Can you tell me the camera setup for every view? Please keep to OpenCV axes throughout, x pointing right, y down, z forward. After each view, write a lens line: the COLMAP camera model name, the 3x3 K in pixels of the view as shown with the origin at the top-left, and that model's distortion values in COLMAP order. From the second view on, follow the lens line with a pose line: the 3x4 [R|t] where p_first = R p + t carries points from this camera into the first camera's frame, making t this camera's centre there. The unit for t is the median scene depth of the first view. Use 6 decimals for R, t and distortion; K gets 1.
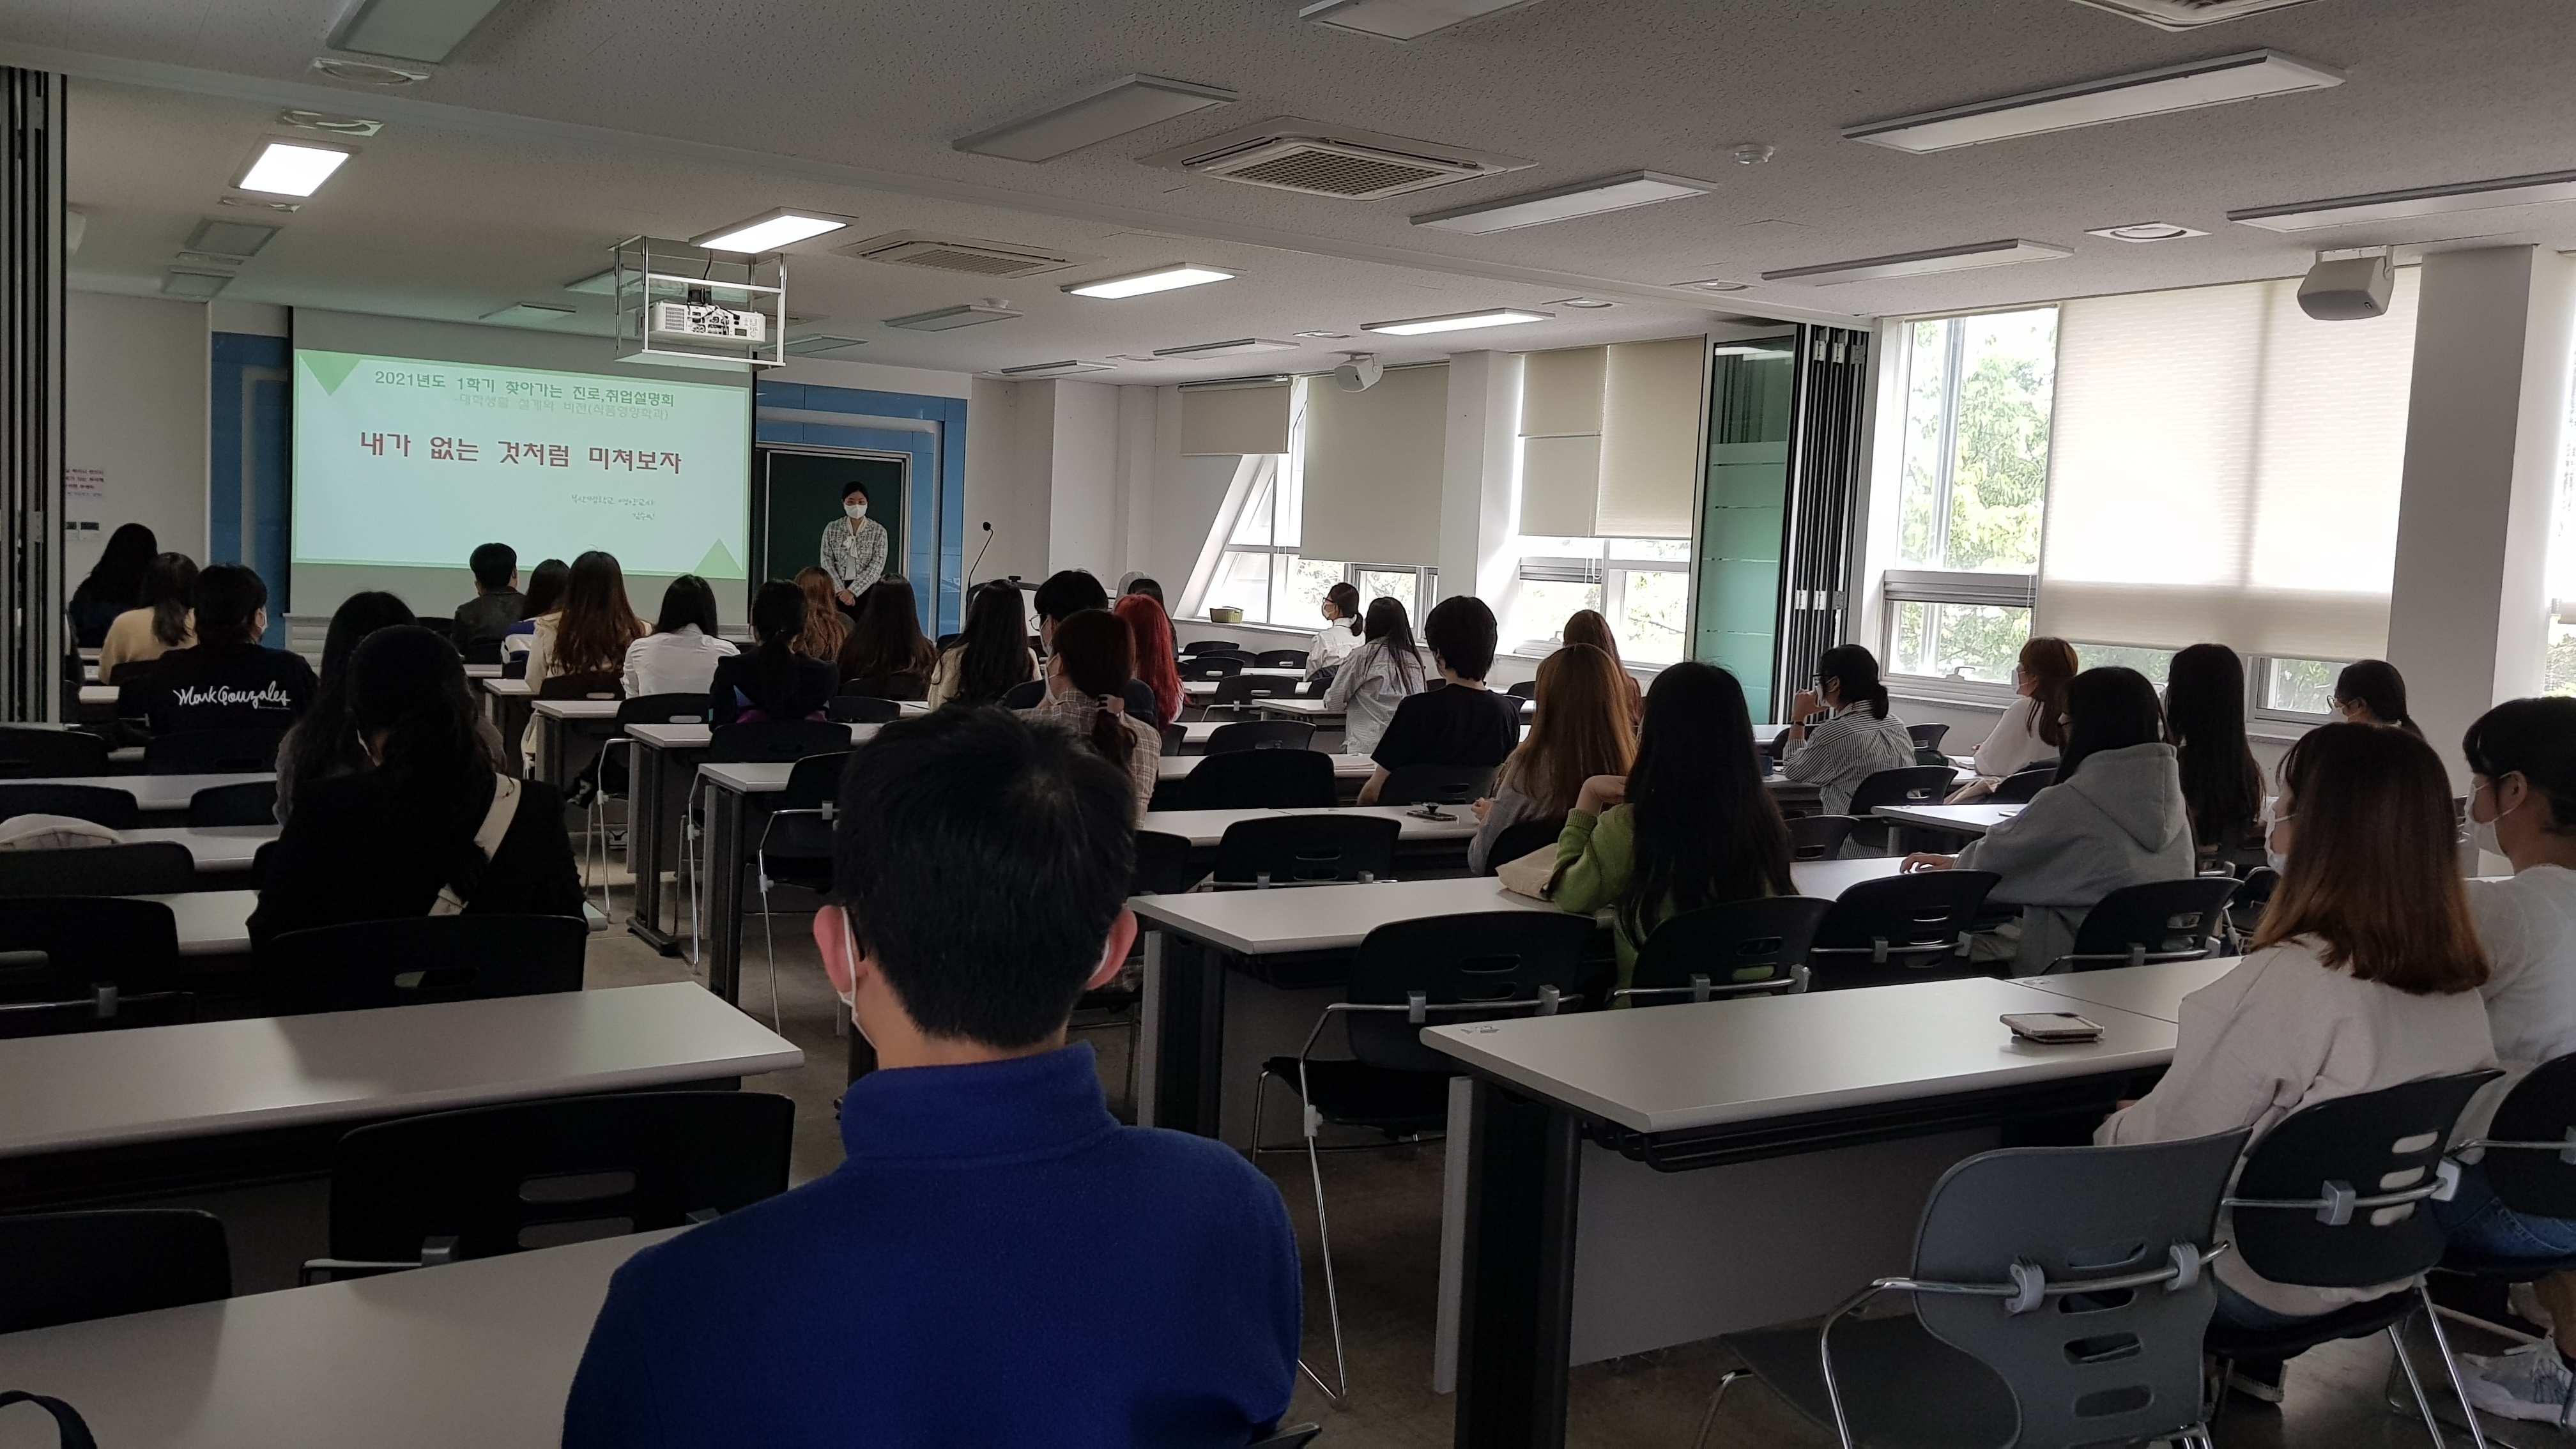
lens RADIAL K [[1980.0, 0, 1291.7], [0, 1980.0, 687.8], [0, 0, 1]] dist [0.098717, -0.177949]
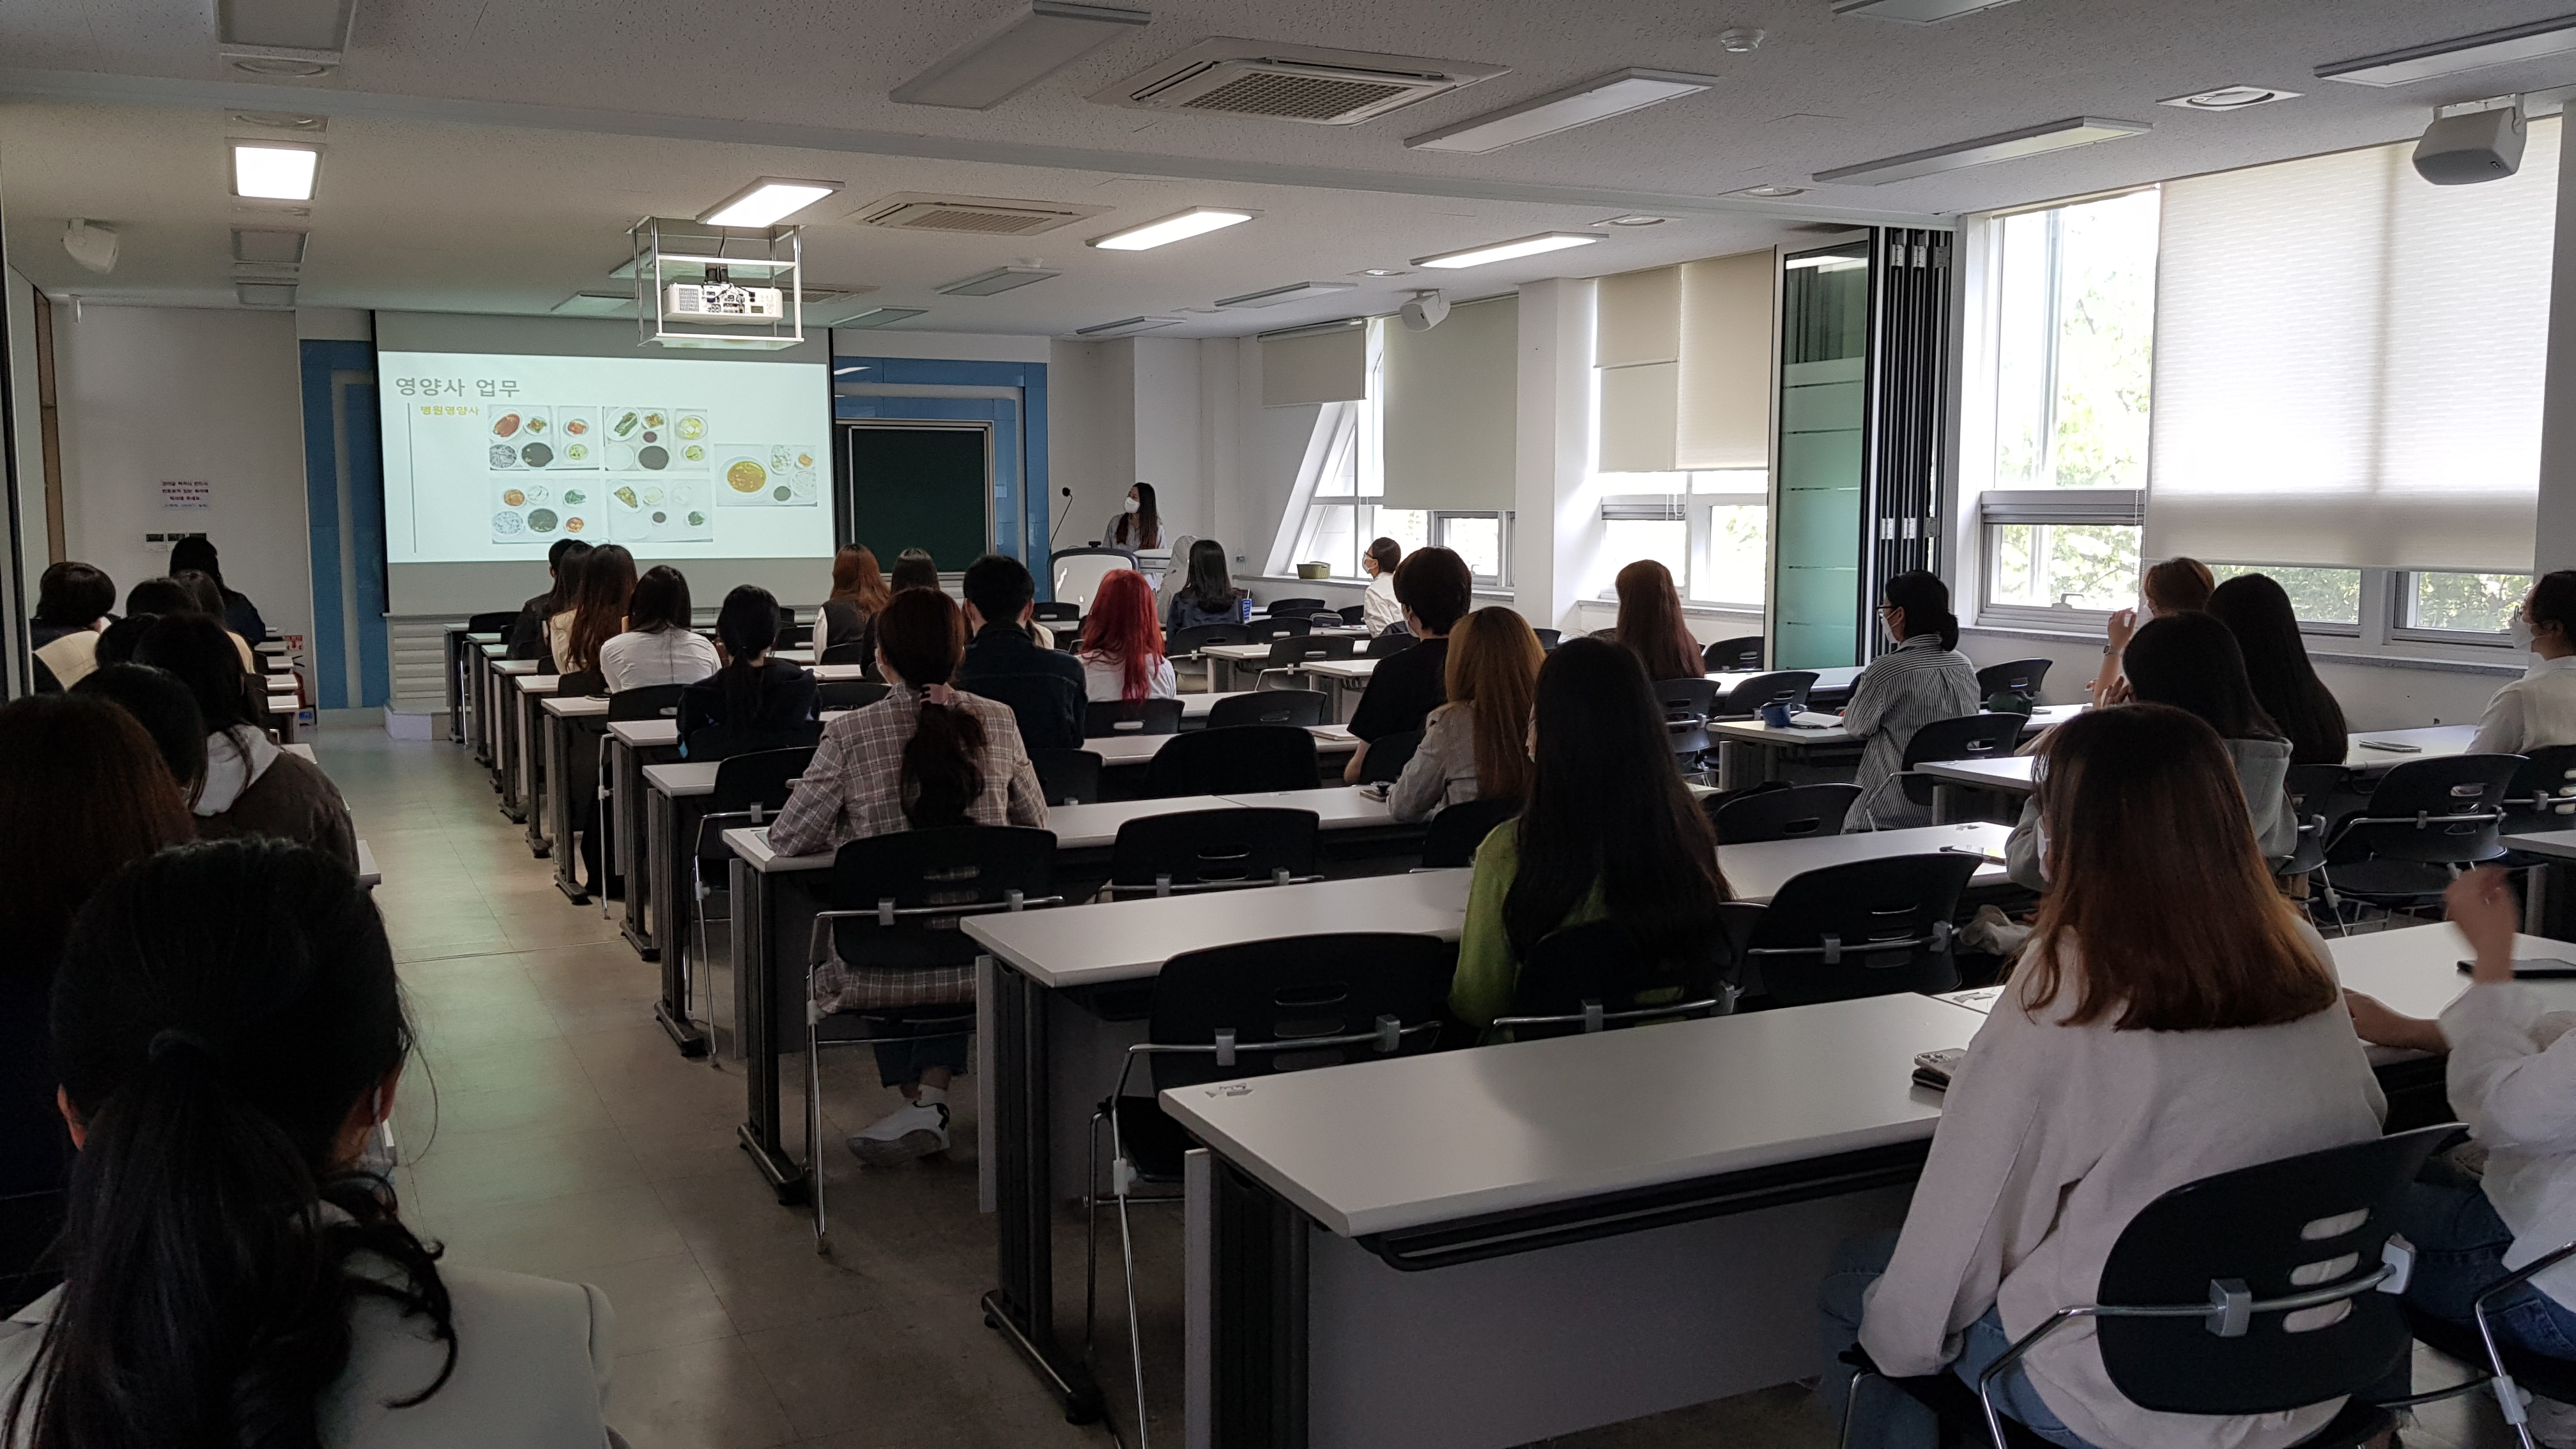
lens RADIAL K [[1975.2, 0, 1243.4], [0, 1975.2, 707.0], [0, 0, 1]] dist [0.098717, -0.190727]
pose [[0.993026, -0.039629, -0.111034, 0.059827], [0.043593, 0.998488, 0.033499, -0.005899], [0.109538, -0.038106, 0.993252, 0.049380]]
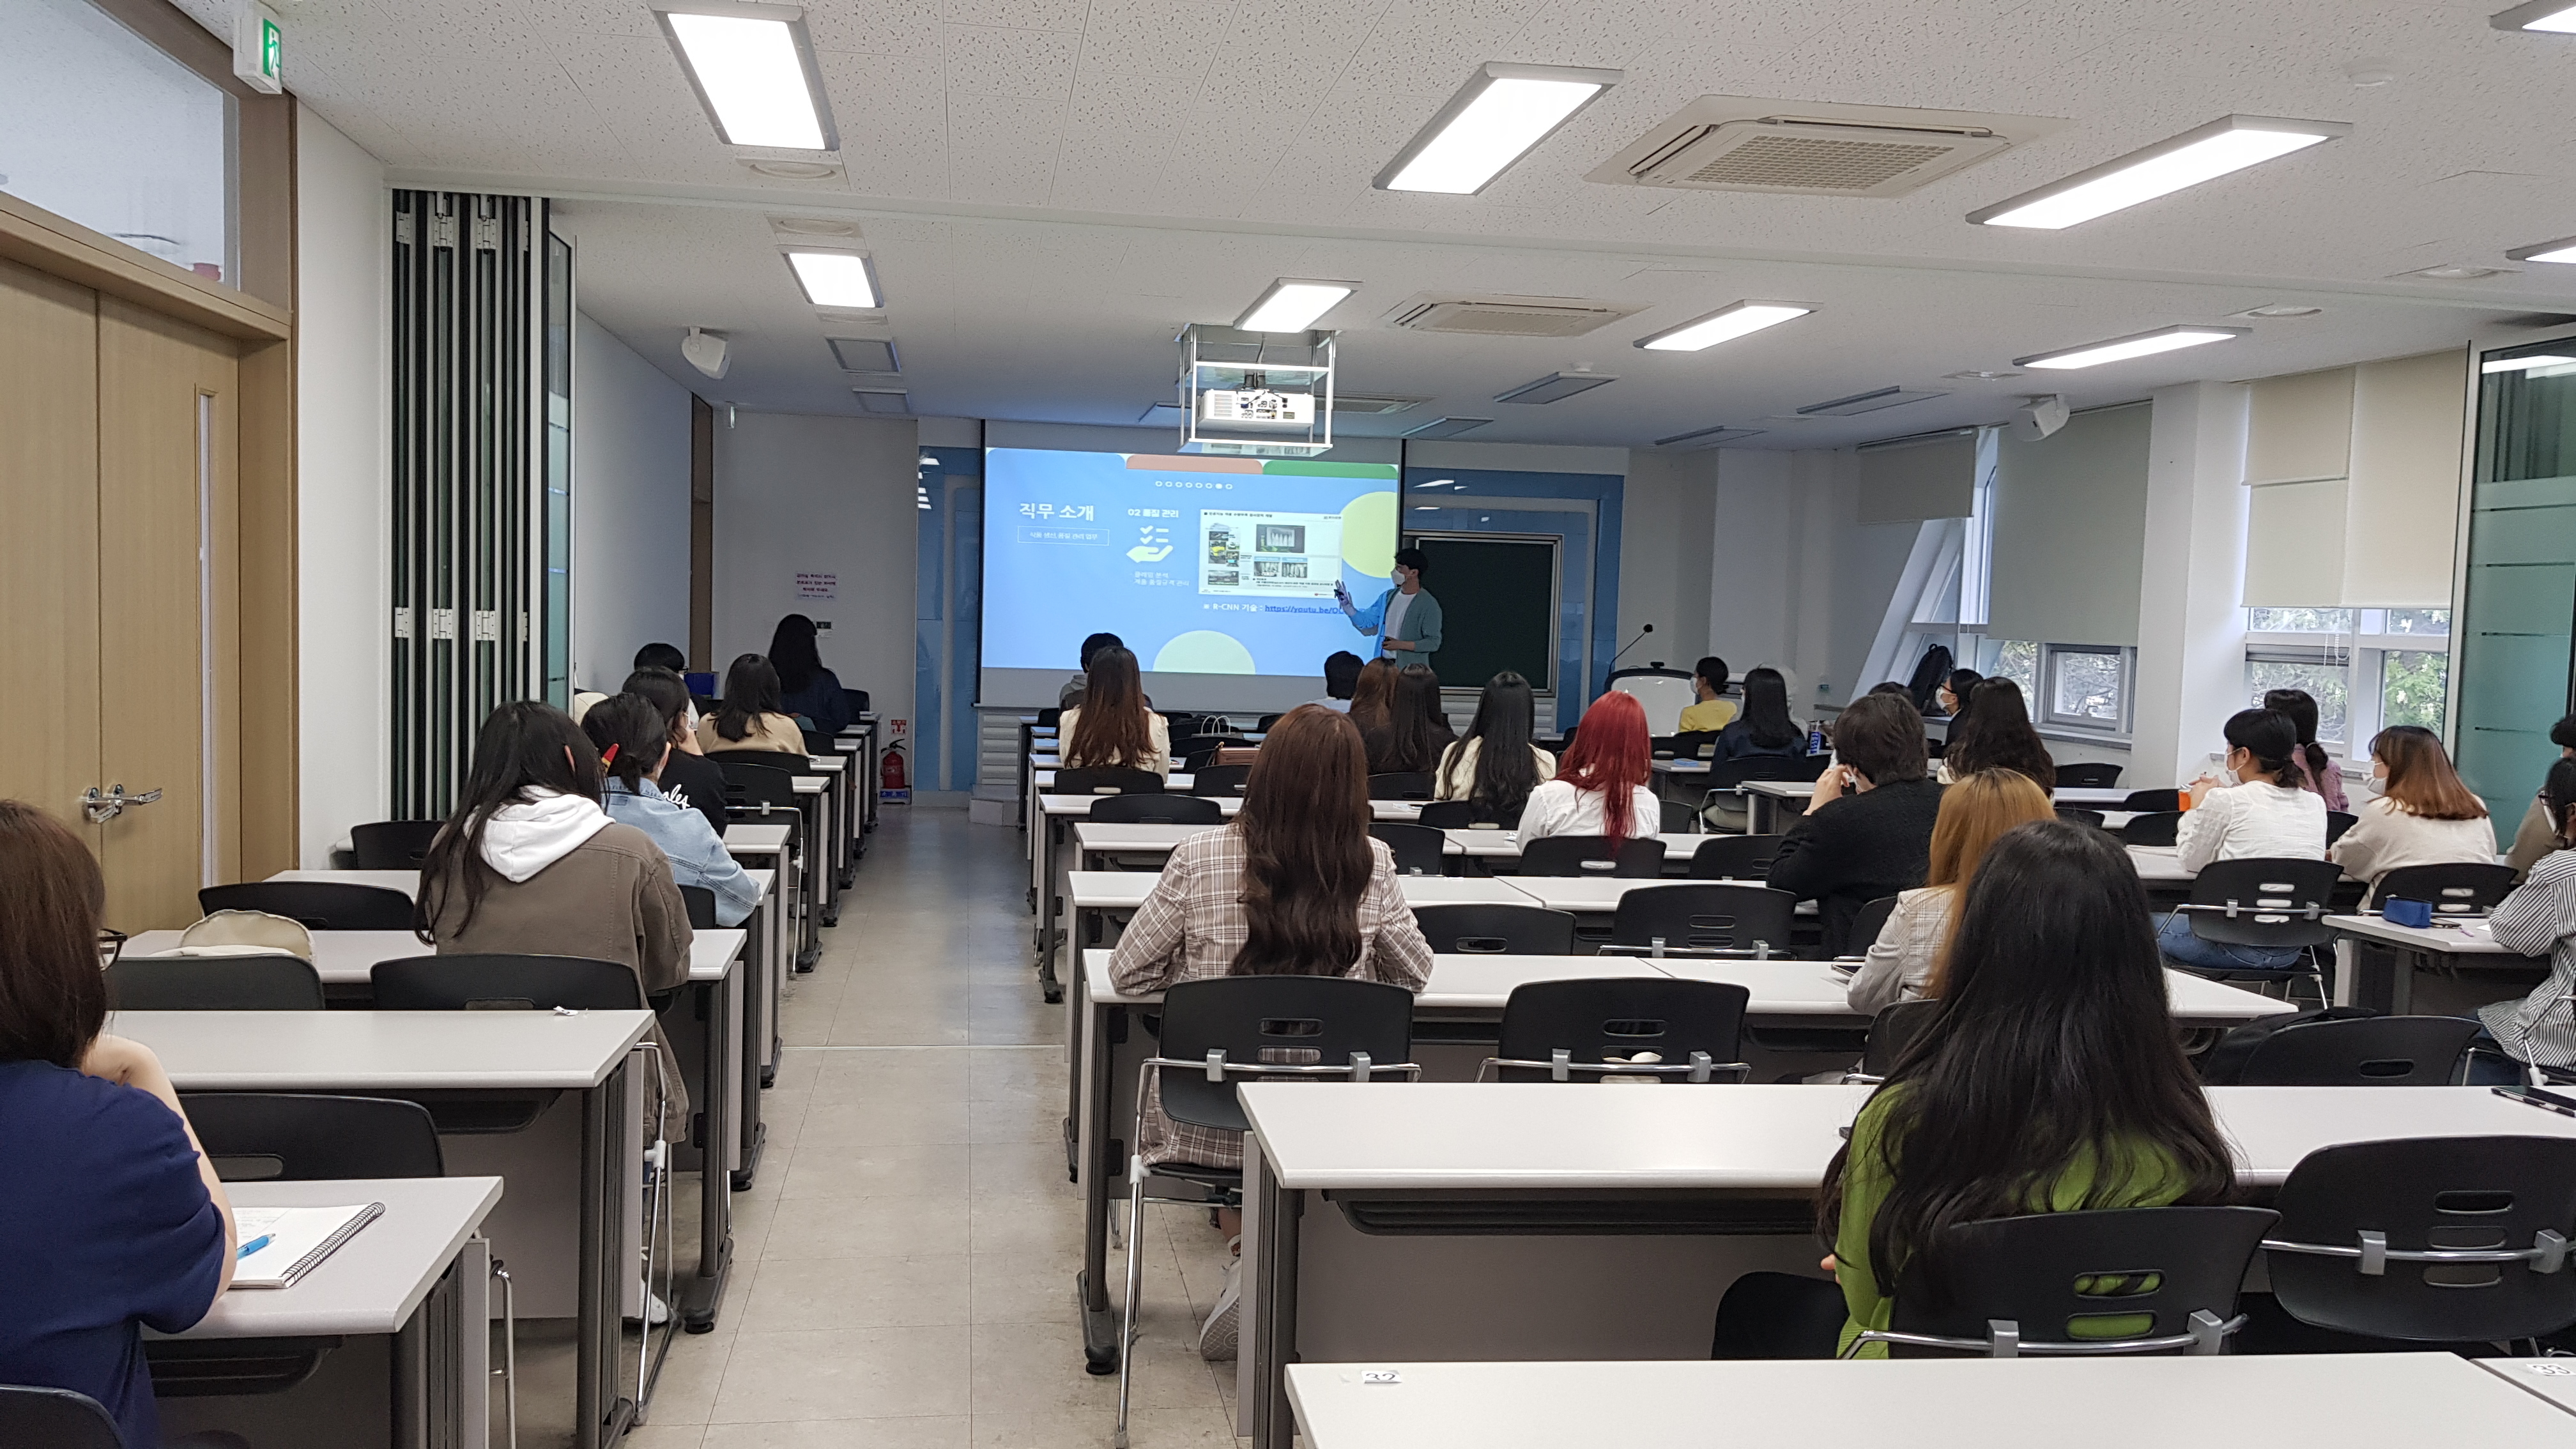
lens RADIAL K [[1966.9, 0, 1251.9], [0, 1966.9, 738.0], [0, 0, 1]] dist [0.104046, -0.194765]
pose [[0.914526, 0.008071, -0.404447, 0.094083], [-0.014744, 0.999802, -0.013388, -0.008160], [0.404259, 0.018207, 0.914463, 0.117785]]
